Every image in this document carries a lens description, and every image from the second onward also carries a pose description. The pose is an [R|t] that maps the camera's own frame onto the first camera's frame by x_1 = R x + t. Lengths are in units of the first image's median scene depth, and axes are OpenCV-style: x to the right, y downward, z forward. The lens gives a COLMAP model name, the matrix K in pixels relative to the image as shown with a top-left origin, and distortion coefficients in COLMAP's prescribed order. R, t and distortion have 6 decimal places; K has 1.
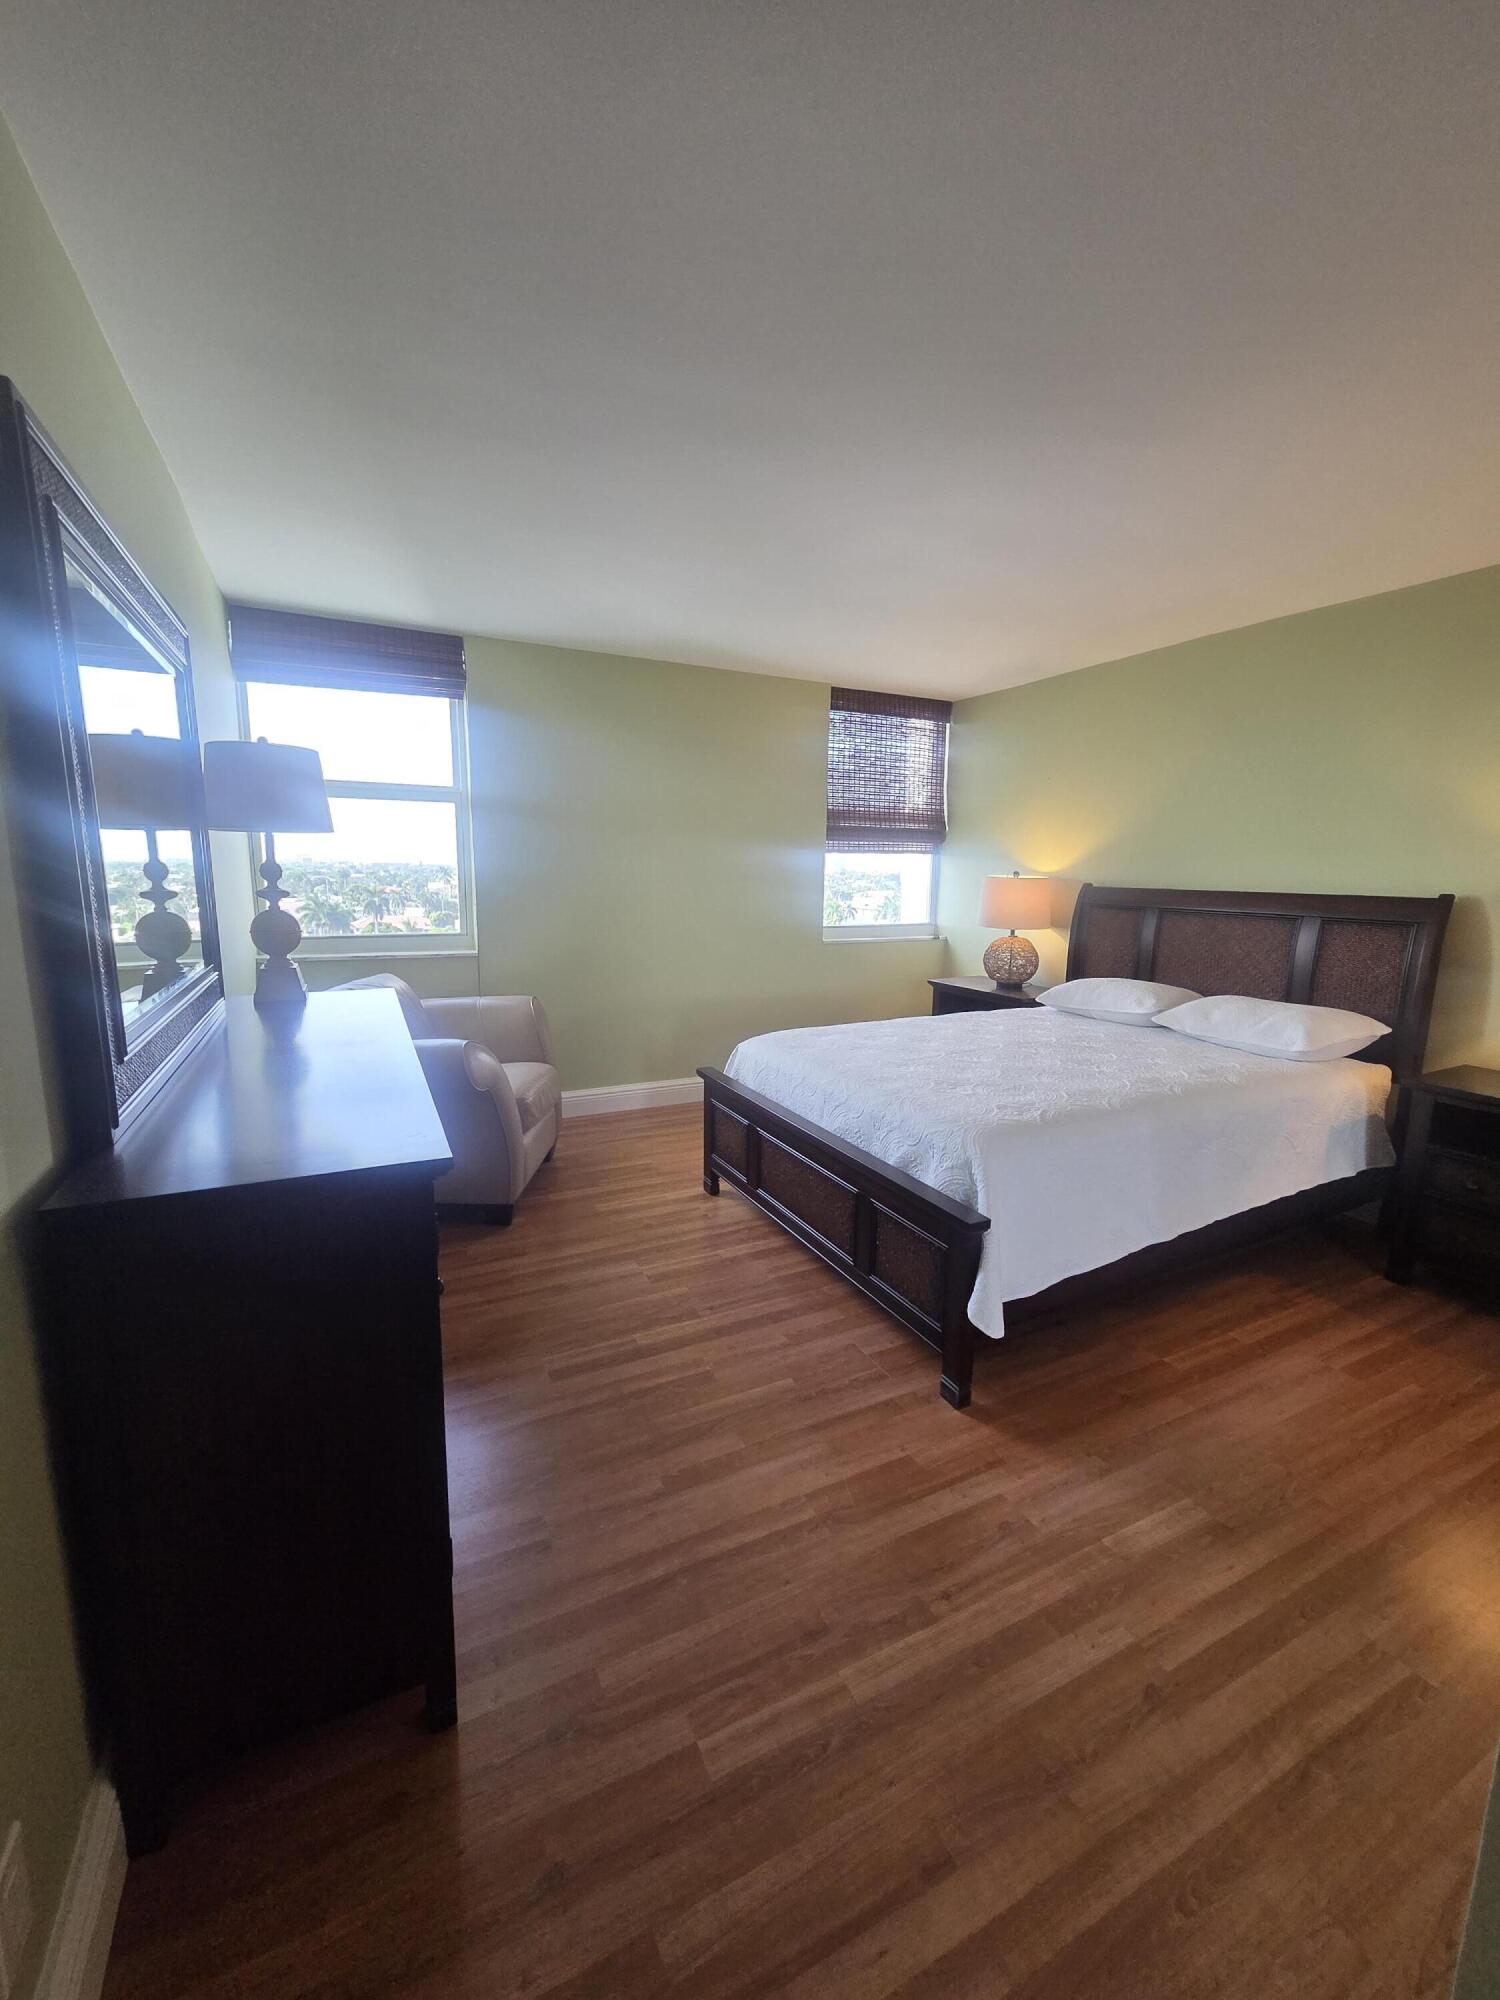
lens RADIAL K [[812.6, 0, 740.7], [0, 812.6, 1013.1], [0, 0, 1]] dist [-0.001230, -0.000167]
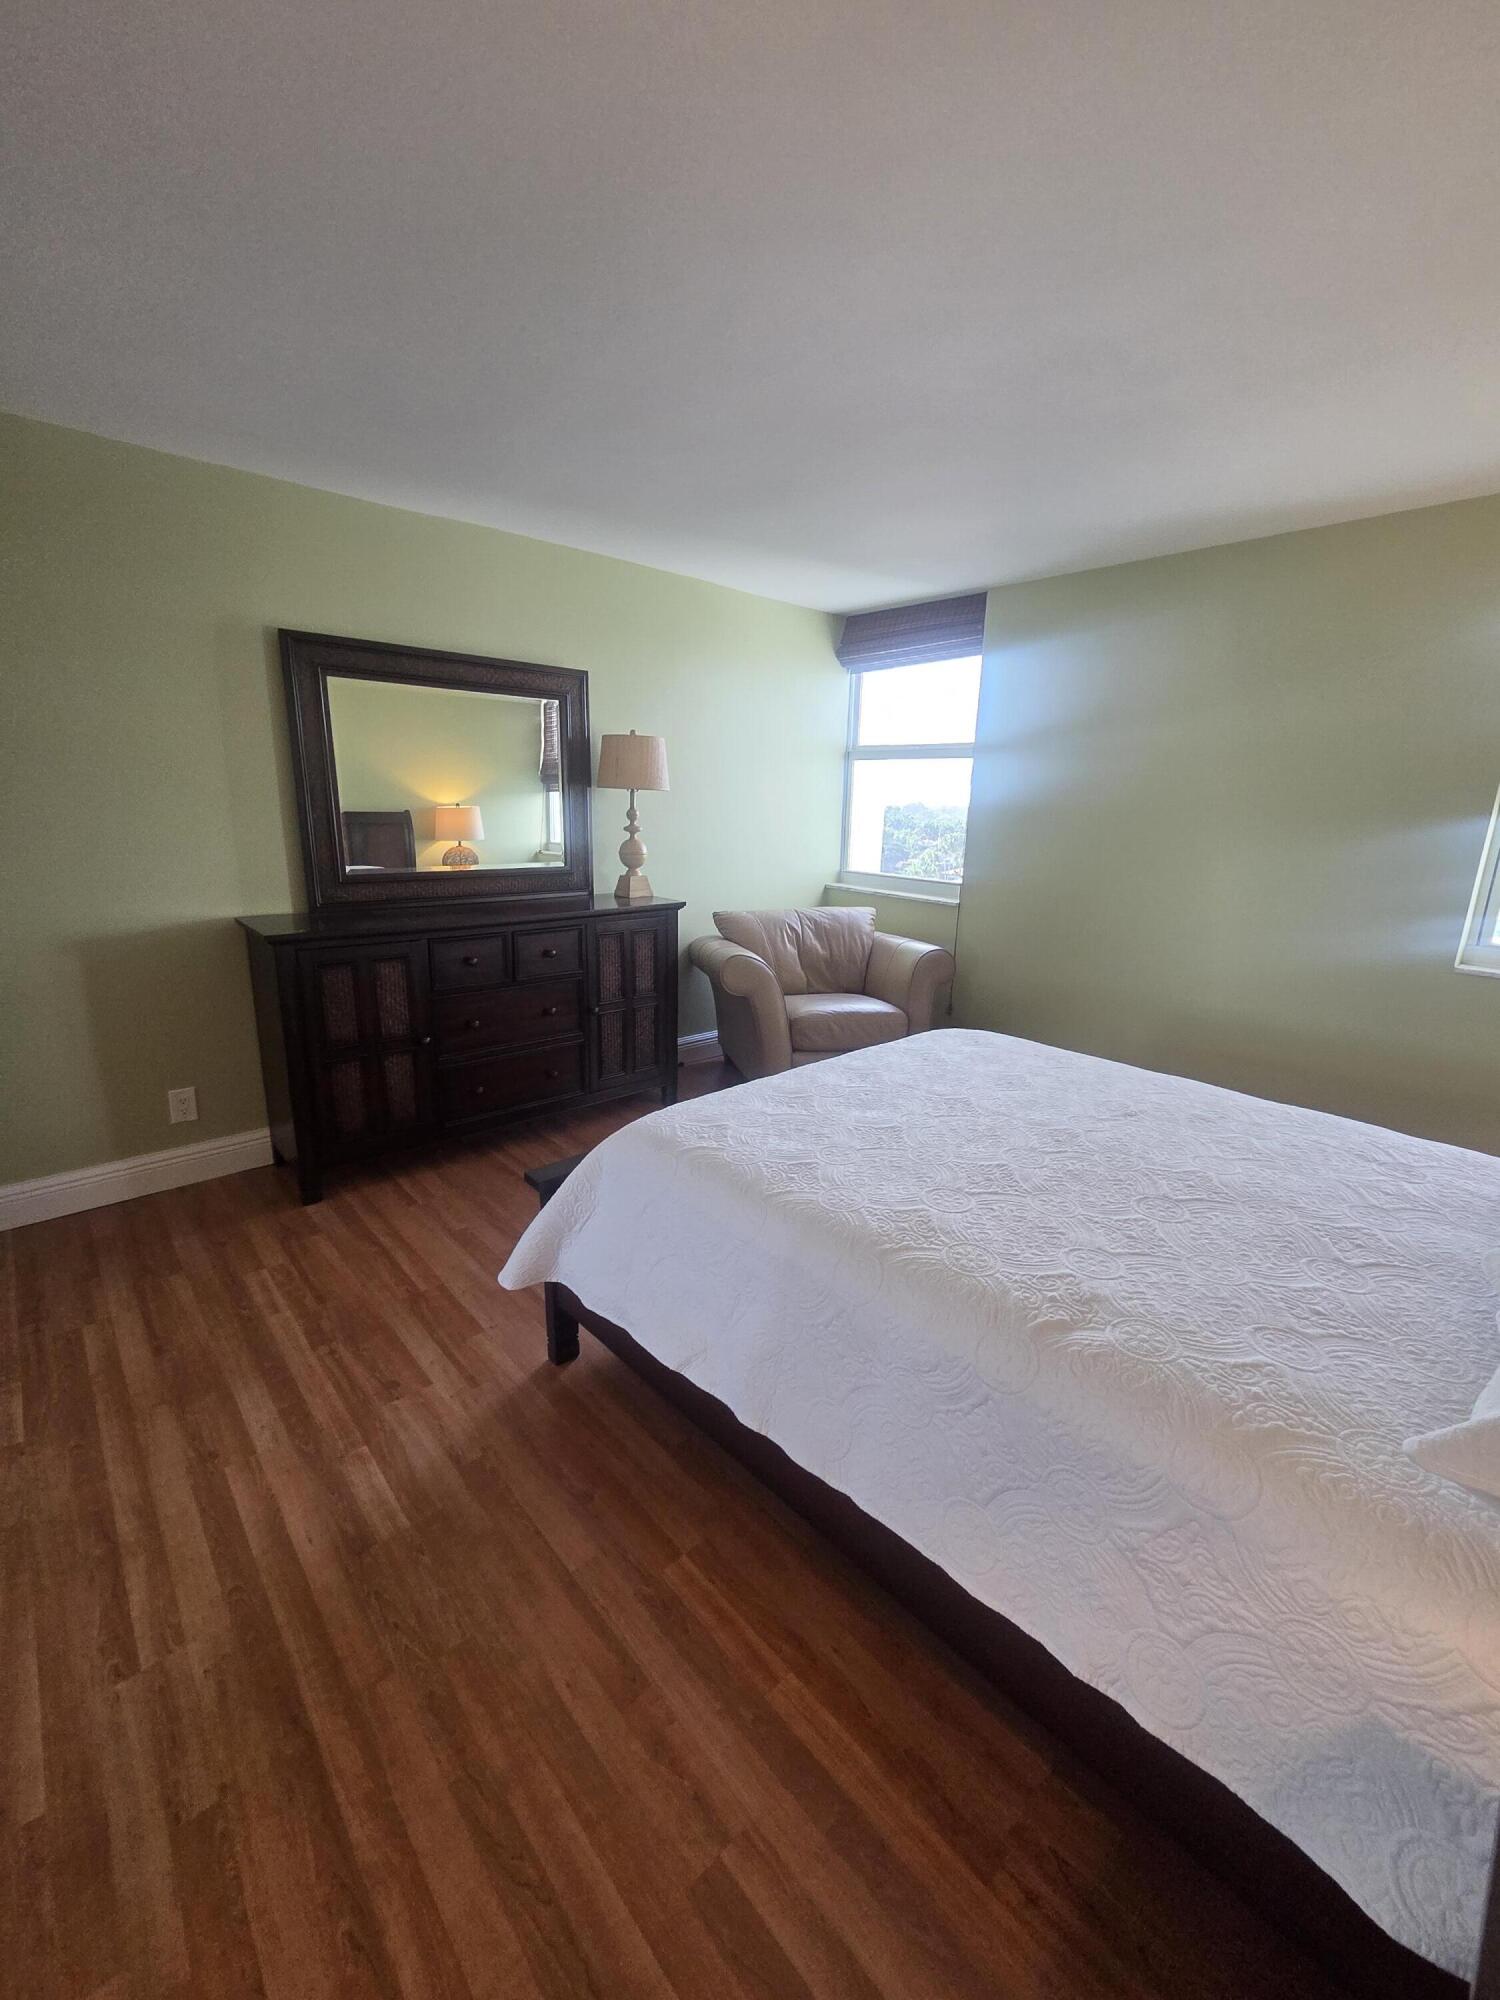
lens RADIAL K [[797.8, 0, 750.0], [0, 797.8, 1000.0], [0, 0, 1]] dist [0.000104, -0.000019]
pose [[0.282491, 0.230102, -0.931263, 1.545431], [-0.190072, 0.964983, 0.180777, -0.227816], [0.940251, 0.125939, 0.316335, 1.146648]]
